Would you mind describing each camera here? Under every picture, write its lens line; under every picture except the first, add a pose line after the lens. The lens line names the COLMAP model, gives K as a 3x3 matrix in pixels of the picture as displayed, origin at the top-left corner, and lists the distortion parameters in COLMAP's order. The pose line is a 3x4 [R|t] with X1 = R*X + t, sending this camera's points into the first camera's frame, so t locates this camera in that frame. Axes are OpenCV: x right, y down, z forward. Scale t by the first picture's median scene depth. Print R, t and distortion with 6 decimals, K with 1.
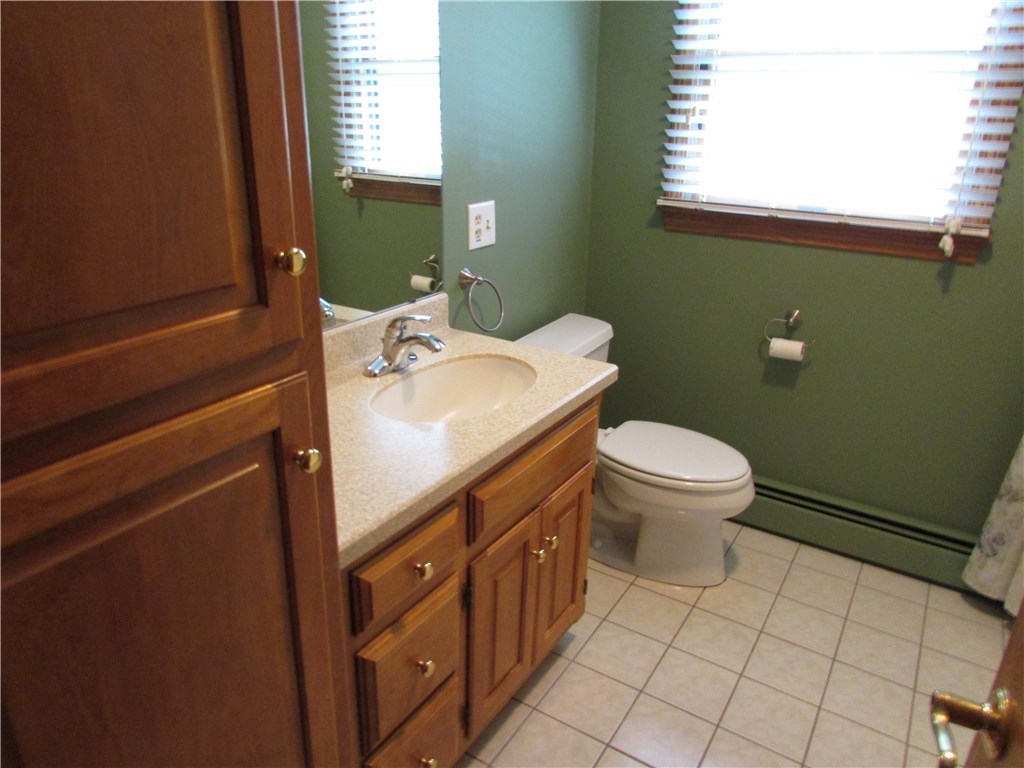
lens RADIAL K [[732.3, 0, 510.2], [0, 732.3, 385.6], [0, 0, 1]] dist [-0.036366, 0.026868]
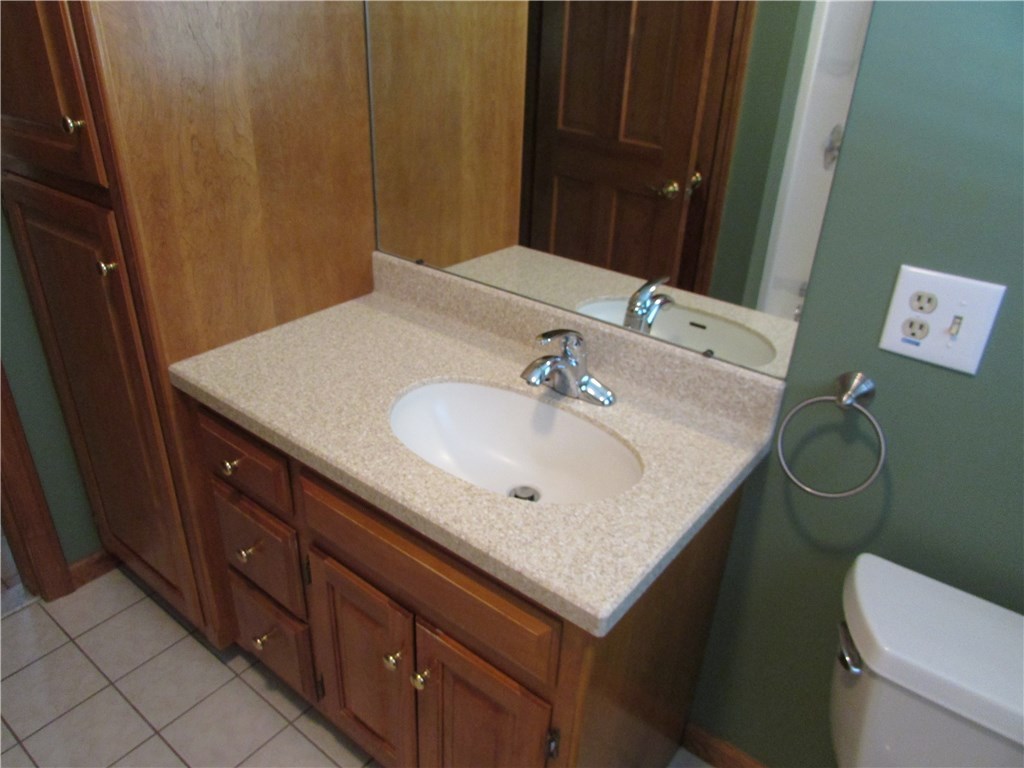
lens RADIAL K [[732.3, 0, 511.9], [0, 732.3, 381.5], [0, 0, 1]] dist [-0.036366, 0.026868]
pose [[-0.099591, 0.441535, -0.891700, 0.476891], [-0.402434, 0.801716, 0.441925, -0.313995], [0.910016, 0.402861, 0.097845, 0.786960]]
